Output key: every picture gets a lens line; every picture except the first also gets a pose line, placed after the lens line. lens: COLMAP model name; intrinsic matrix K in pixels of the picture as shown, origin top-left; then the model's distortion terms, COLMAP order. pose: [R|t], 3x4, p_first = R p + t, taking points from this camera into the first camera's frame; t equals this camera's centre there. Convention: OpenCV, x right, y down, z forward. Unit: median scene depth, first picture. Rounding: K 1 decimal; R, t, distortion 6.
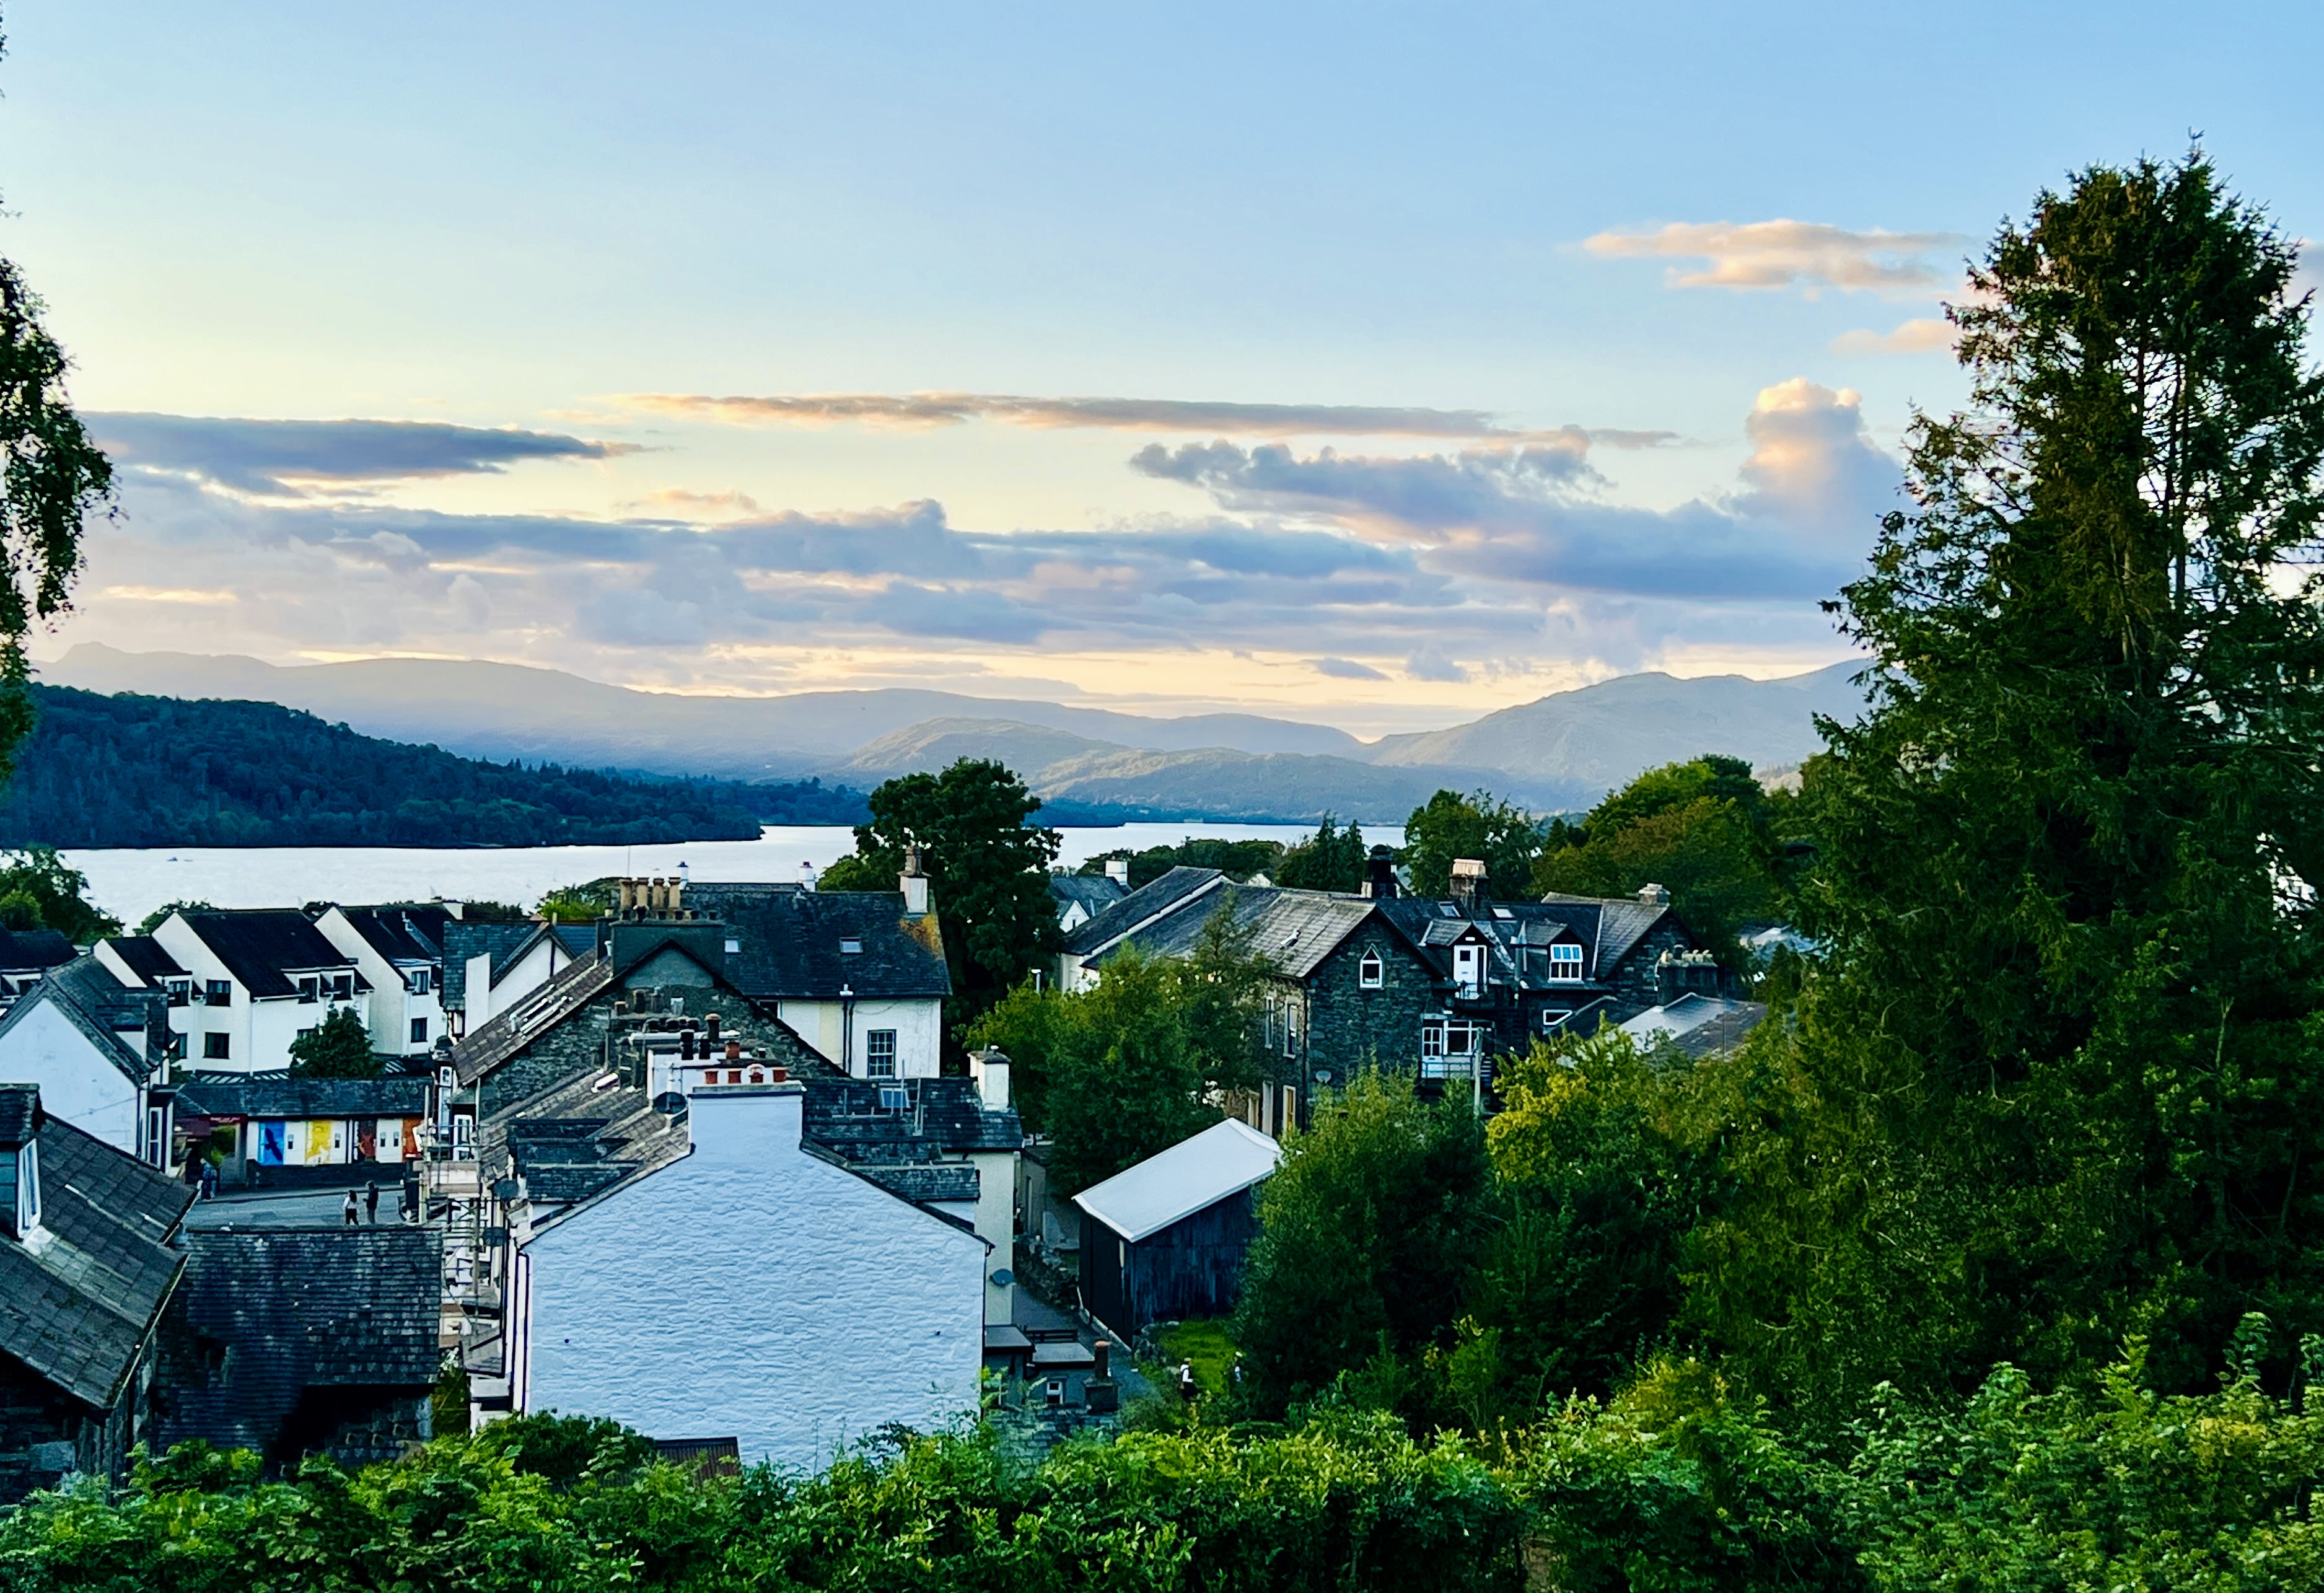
lens RADIAL K [[3332.3, 0, 1160.2], [0, 3332.3, 800.0], [0, 0, 1]] dist [0.111884, 0.000000]
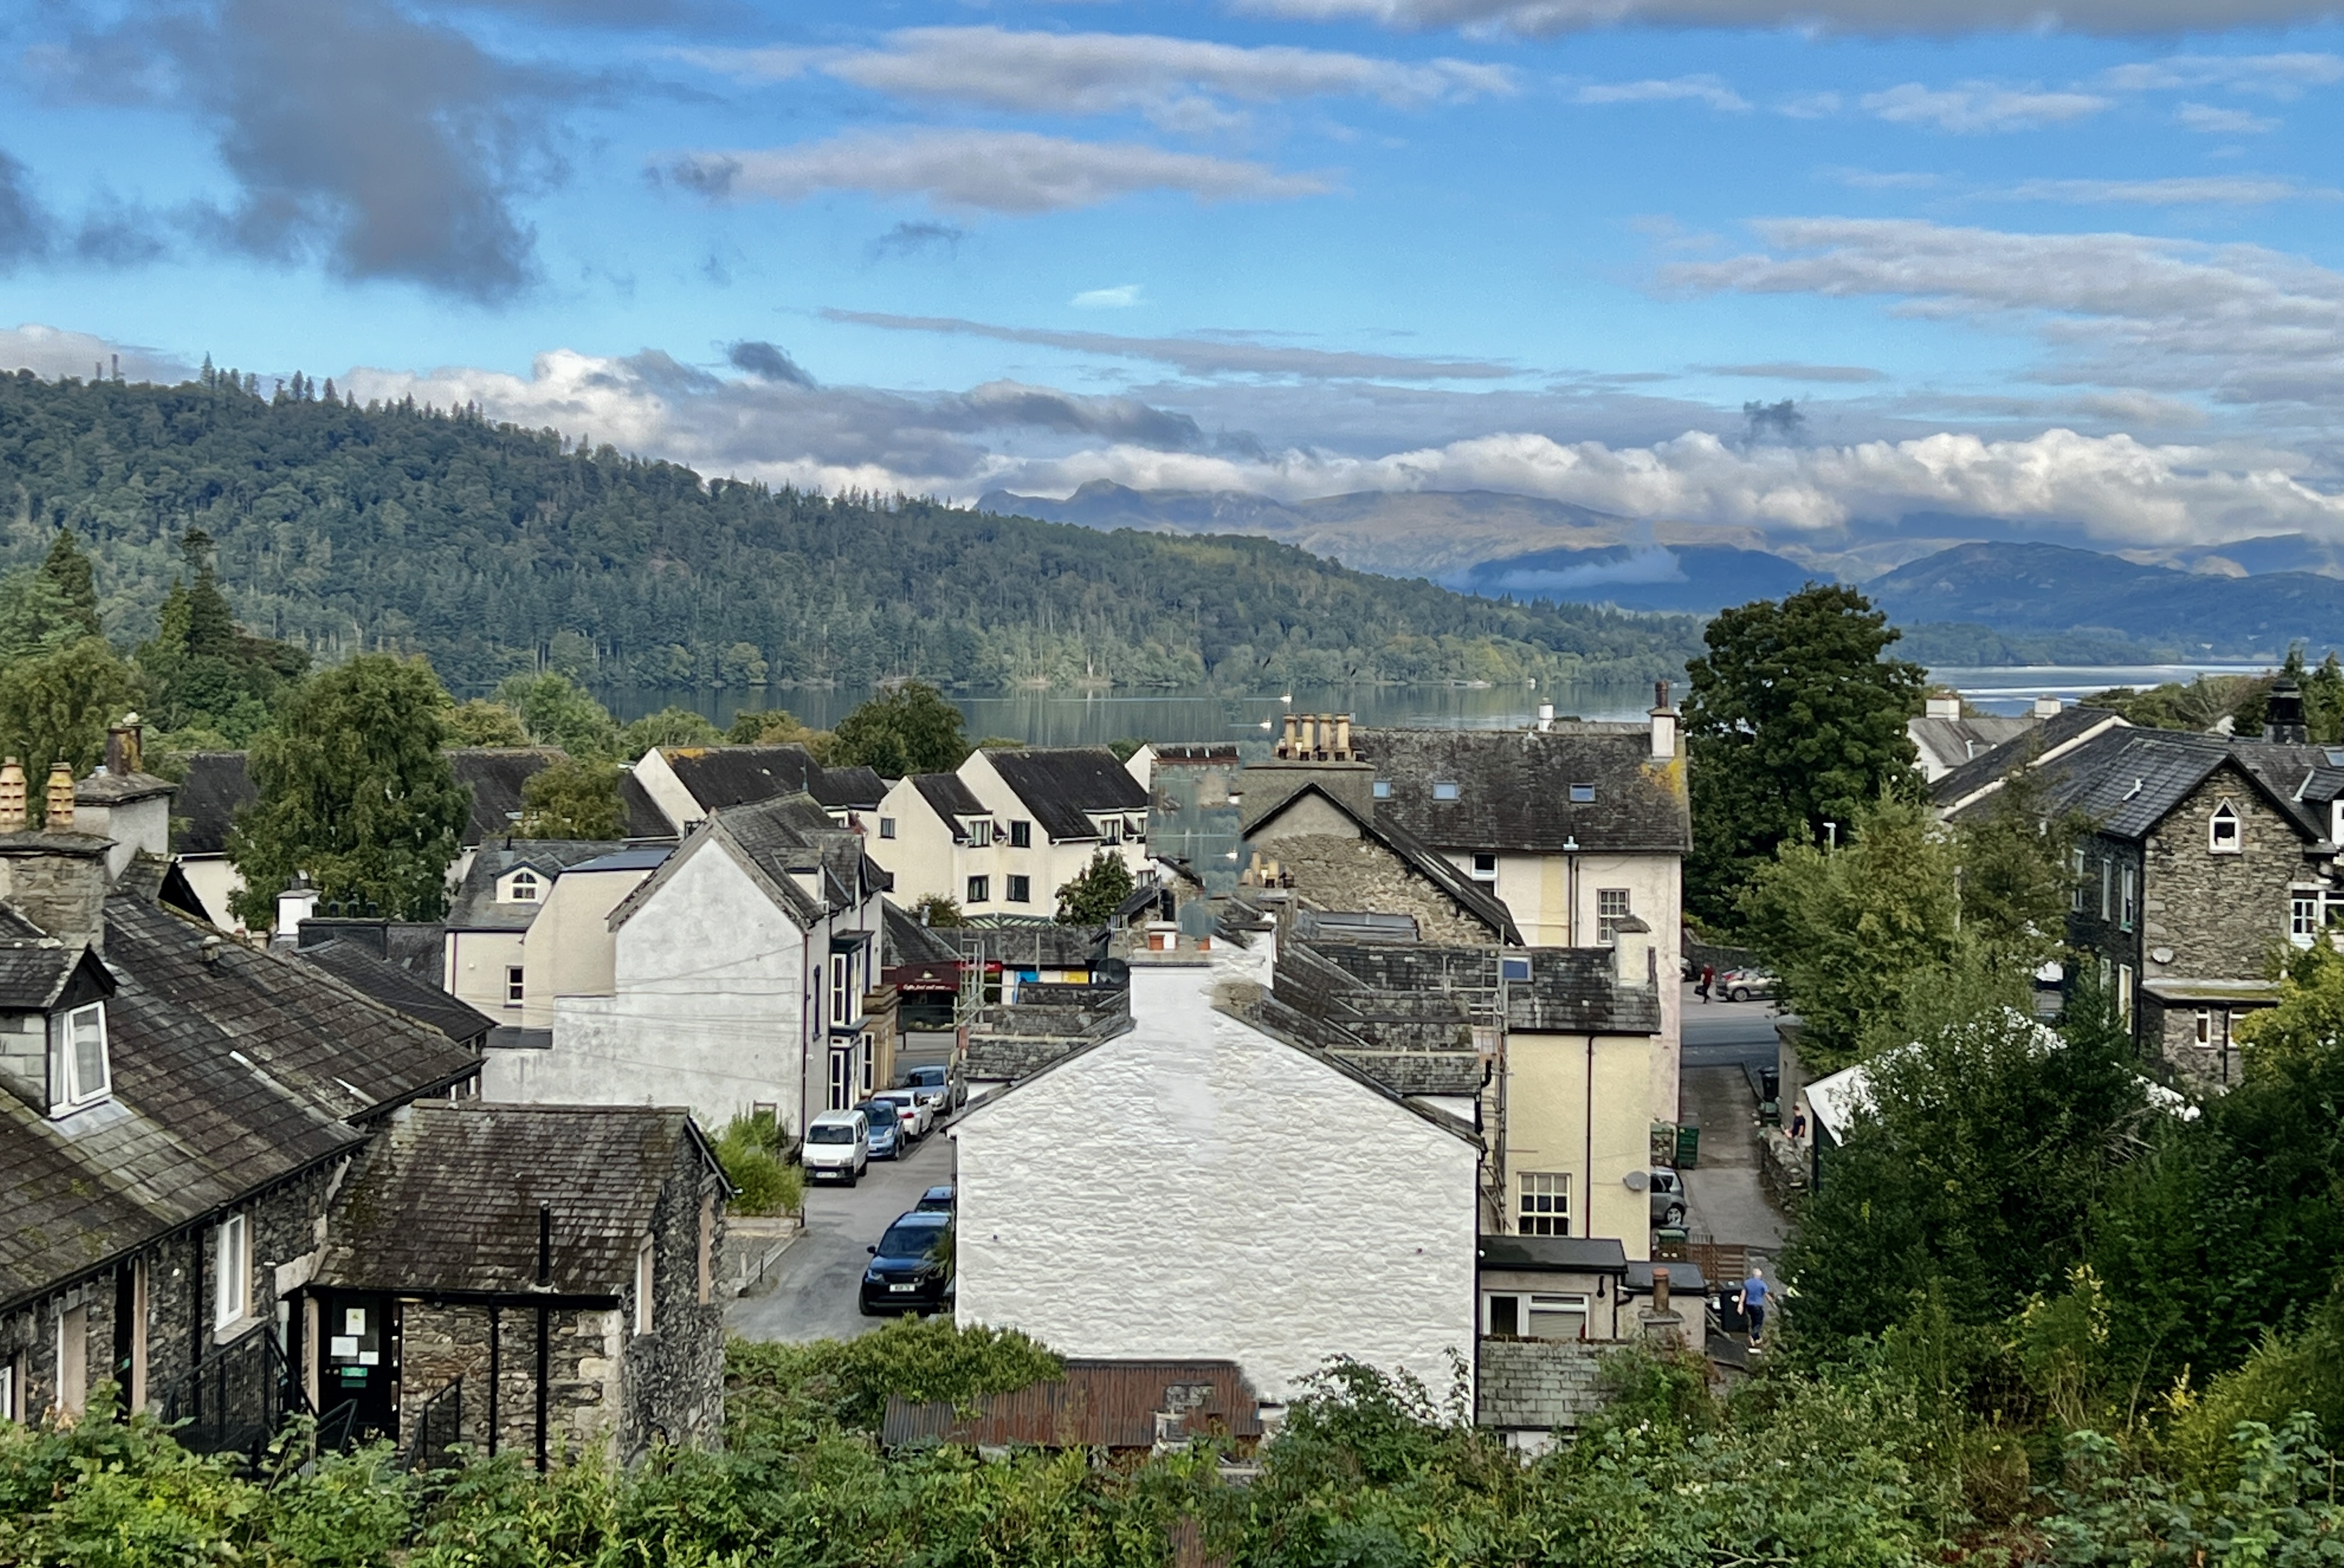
lens RADIAL K [[3504.5, 0, 1174.4], [0, 3504.5, 778.9], [0, 0, 1]] dist [0.164822, 0.000000]
pose [[0.955281, 0.009048, -0.295562, 0.080432], [0.002867, 0.999201, 0.039853, 0.002294], [0.295687, -0.038919, 0.954492, 0.077494]]
